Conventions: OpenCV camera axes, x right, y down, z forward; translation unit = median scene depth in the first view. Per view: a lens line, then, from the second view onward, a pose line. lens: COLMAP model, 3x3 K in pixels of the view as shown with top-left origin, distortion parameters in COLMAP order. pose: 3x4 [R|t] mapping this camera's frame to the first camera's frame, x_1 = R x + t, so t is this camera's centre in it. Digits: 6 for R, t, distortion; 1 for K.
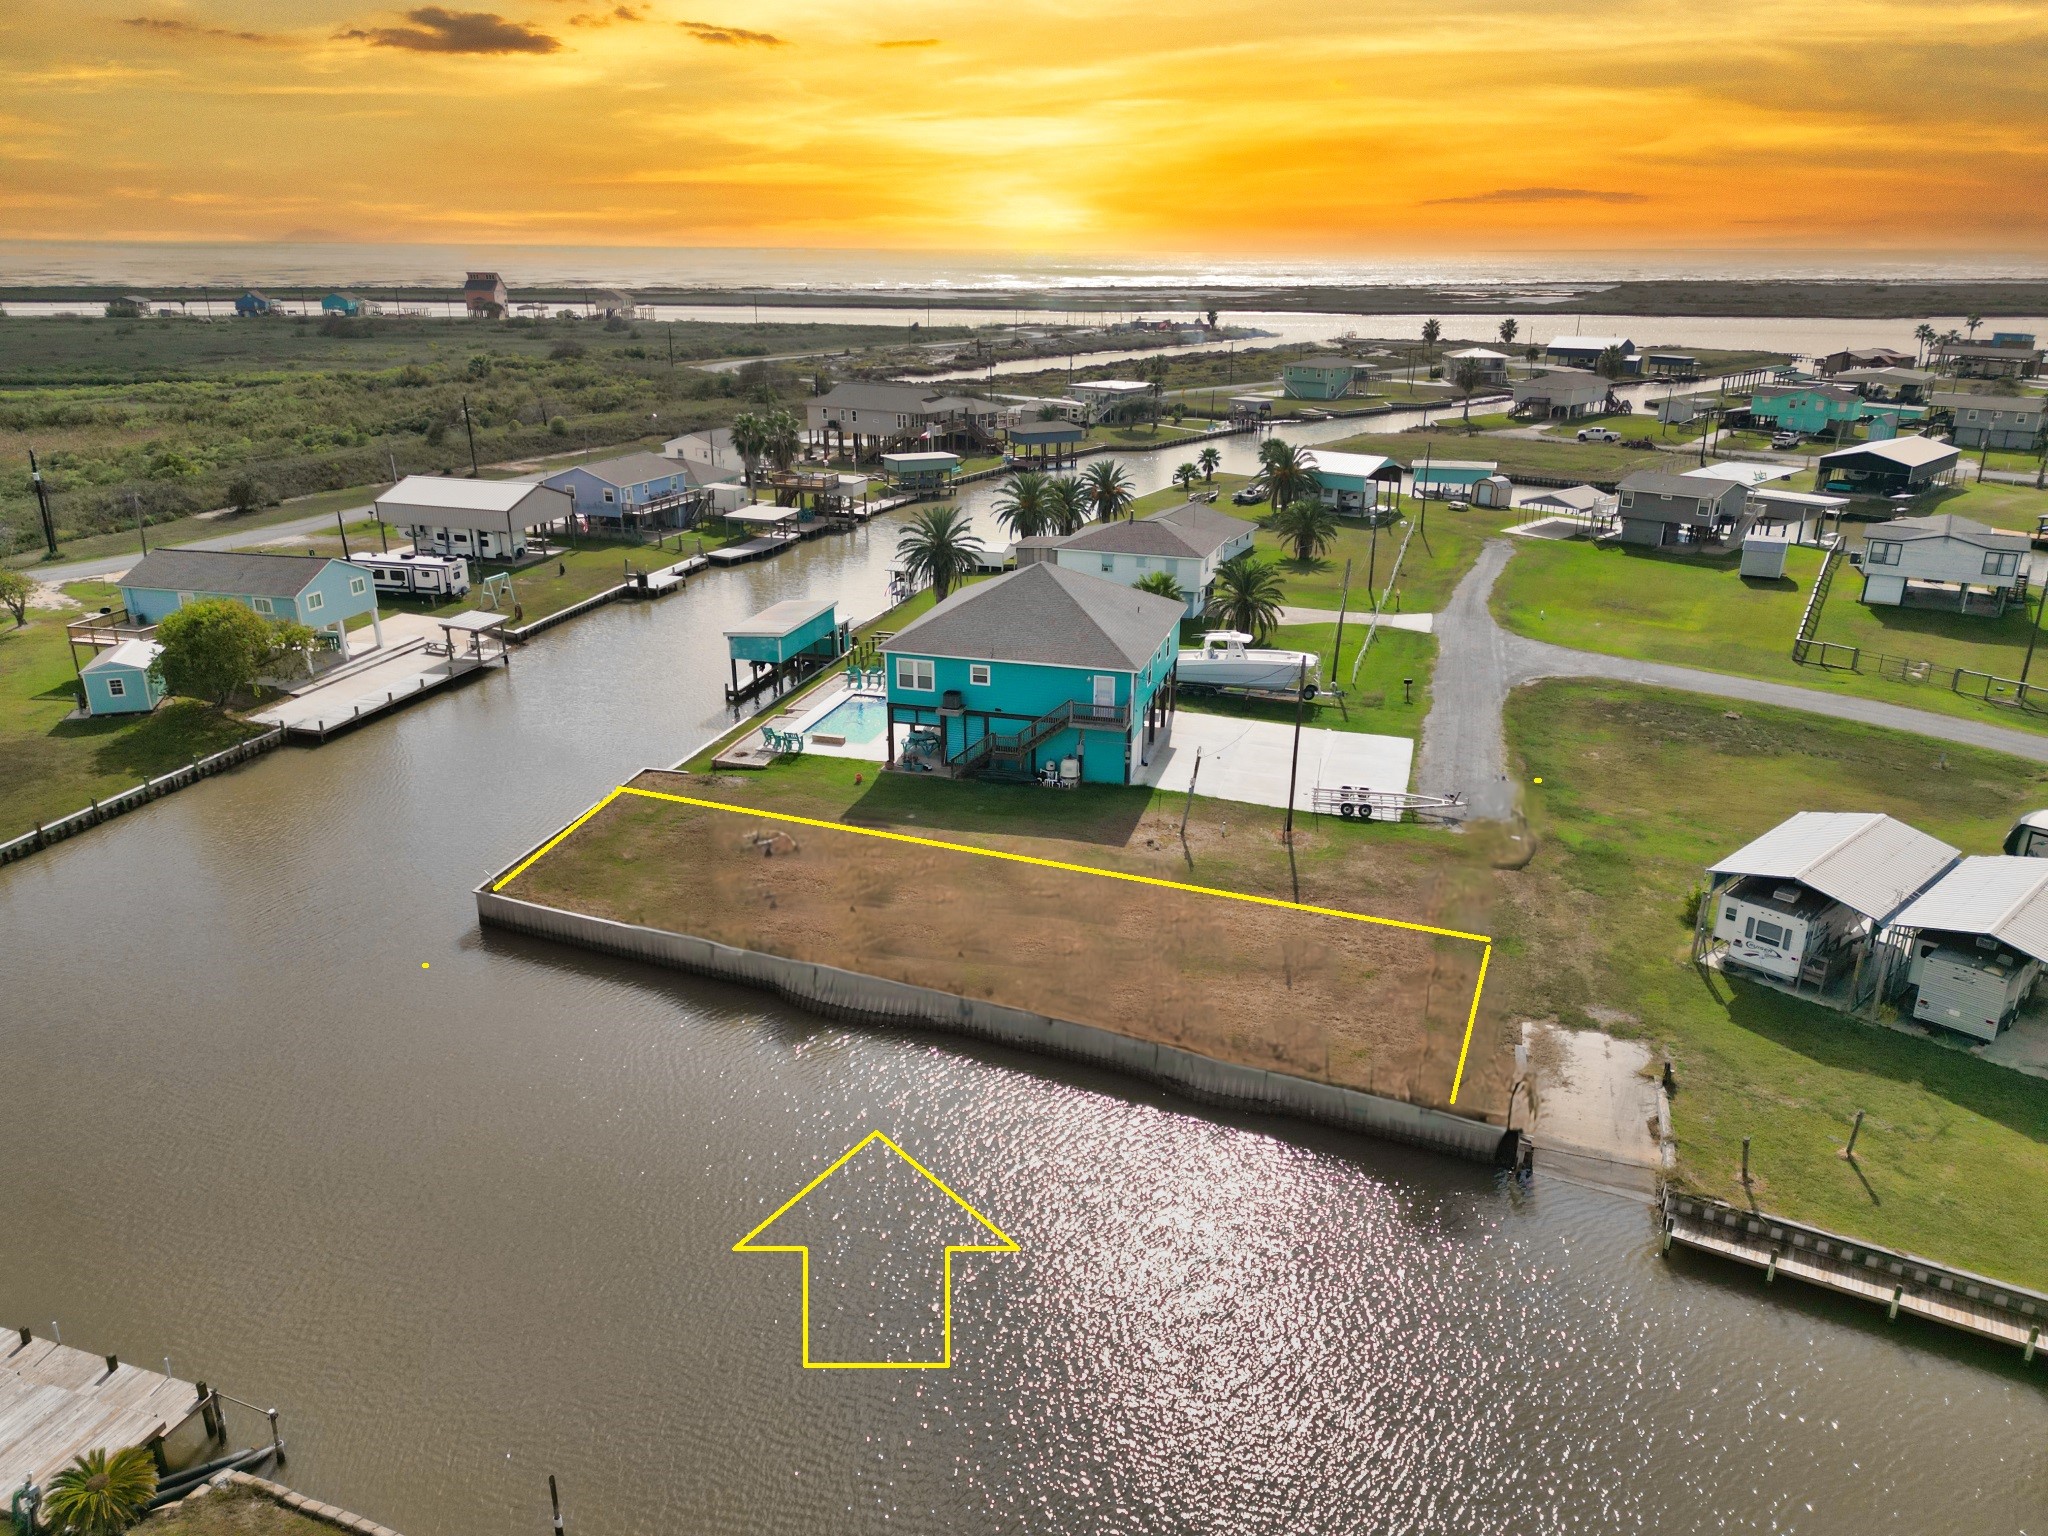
lens RADIAL K [[1410.3, 0, 1024.0], [0, 1410.3, 768.0], [0, 0, 1]] dist [0.093748, -0.110080]
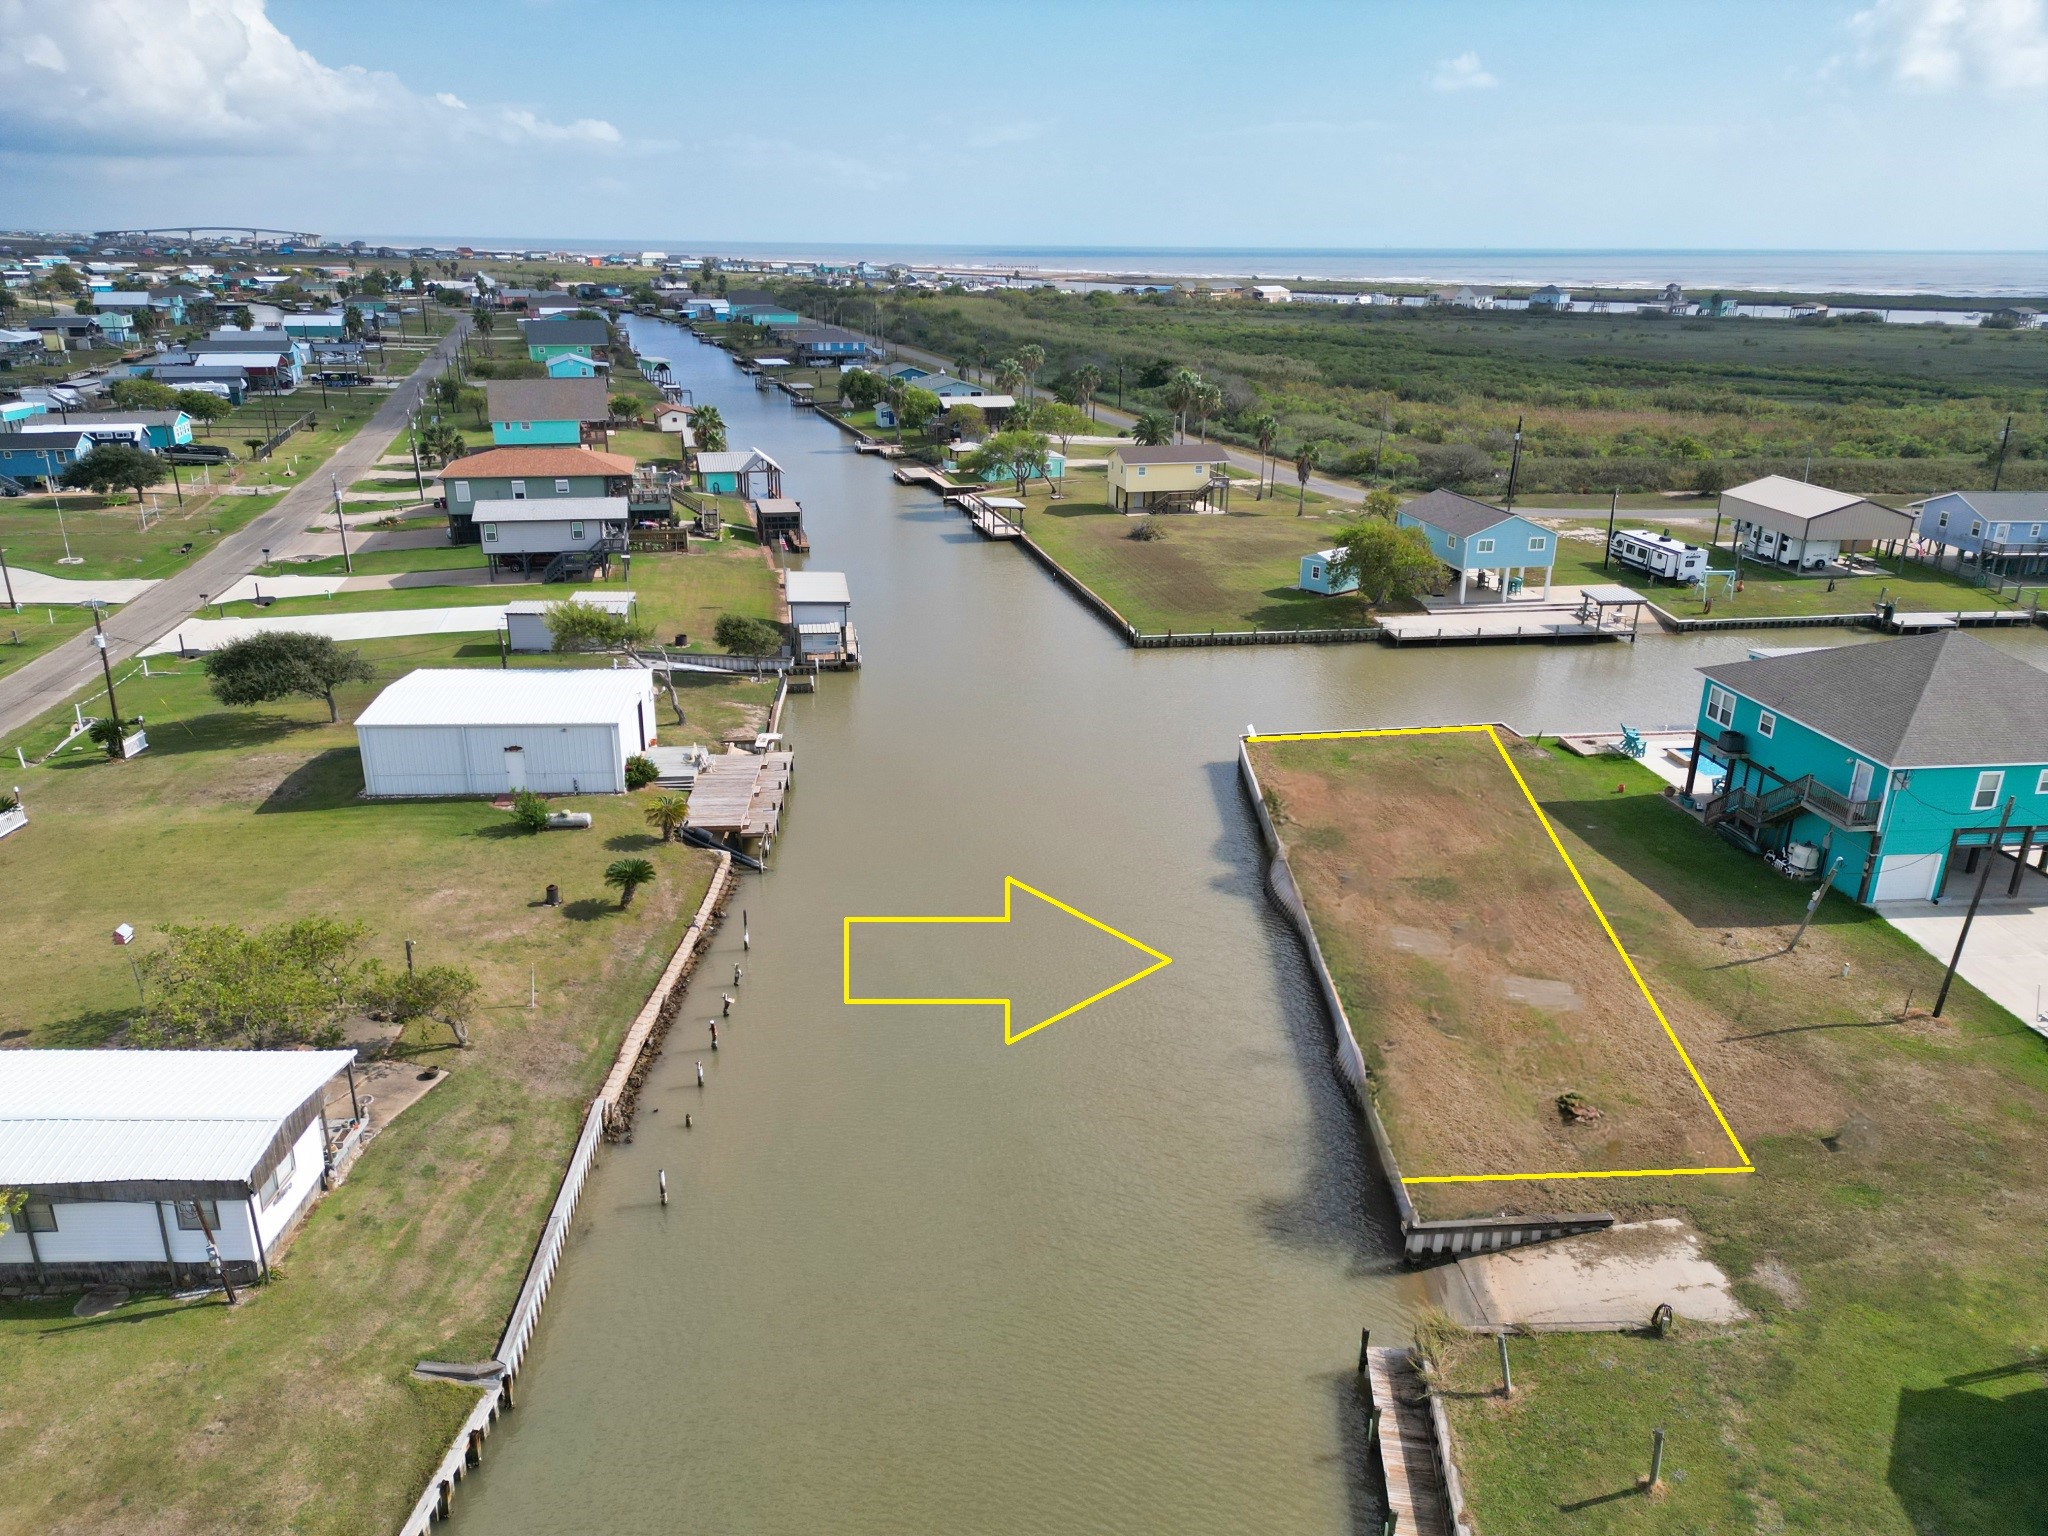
lens RADIAL K [[1422.0, 0, 1024.0], [0, 1422.0, 768.0], [0, 0, 1]] dist [0.049513, -0.035551]
pose [[0.382728, 0.315724, -0.868238, 0.296428], [-0.323848, 0.926011, 0.193977, -0.032888], [0.865241, 0.206937, 0.456657, 0.098482]]
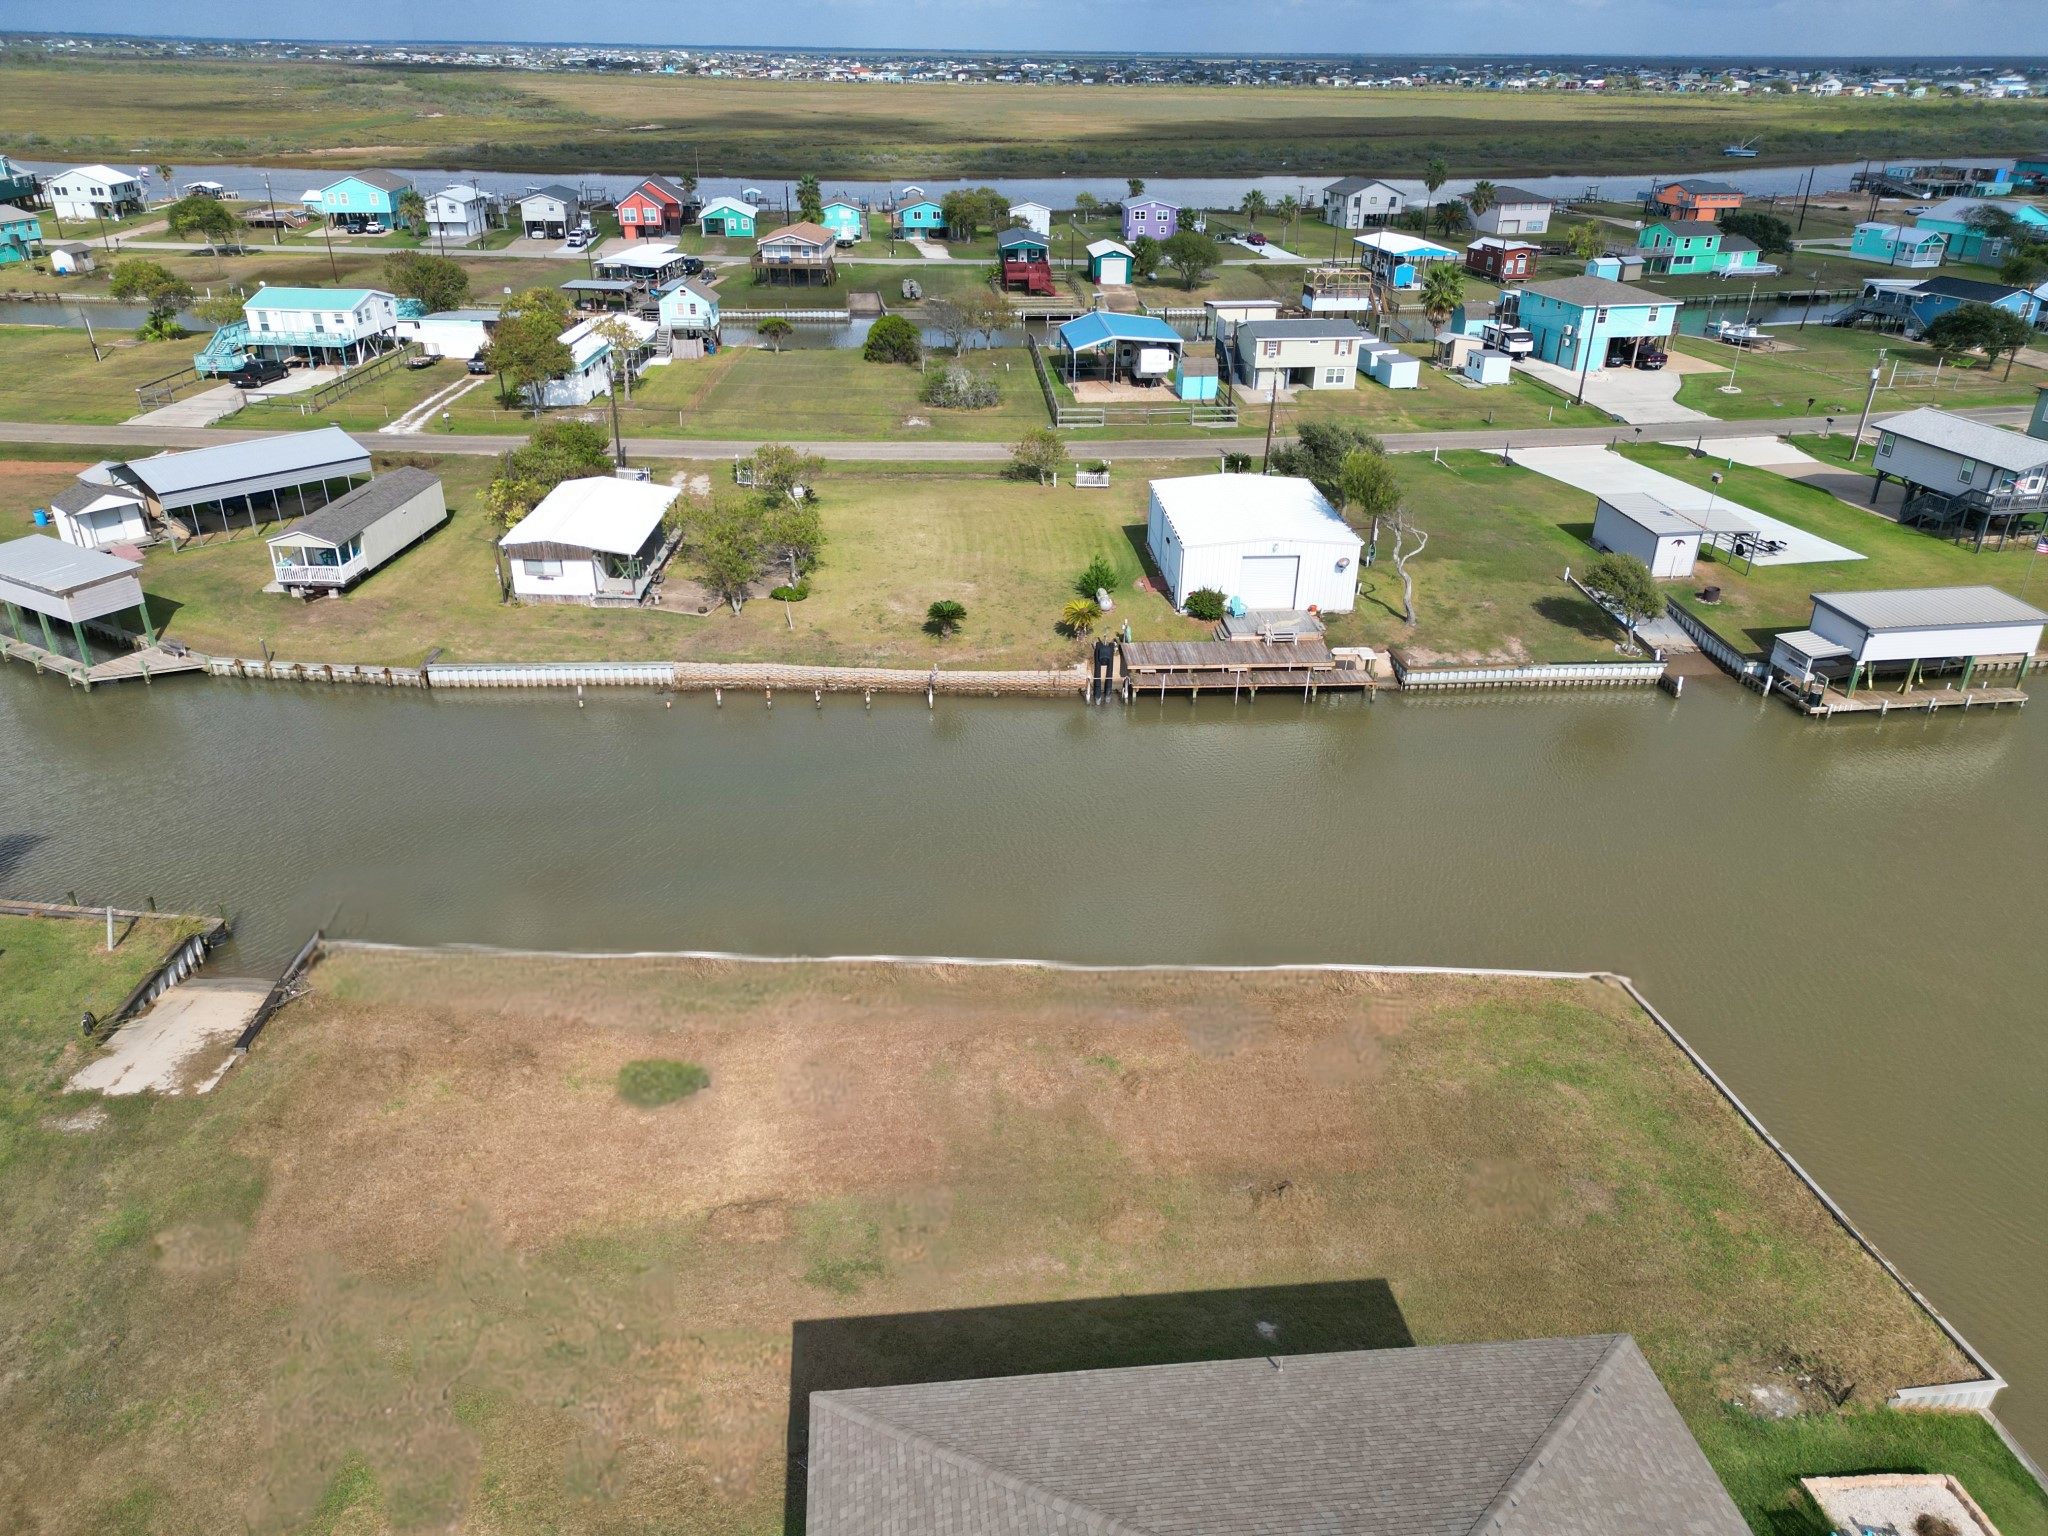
lens RADIAL K [[1422.0, 0, 1024.0], [0, 1422.0, 768.0], [0, 0, 1]] dist [0.049513, -0.035551]
pose [[-0.932199, 0.152622, -0.328193, 0.058664], [-0.133801, 0.697205, 0.704275, -0.205180], [0.336306, 0.700437, -0.629513, 0.550163]]
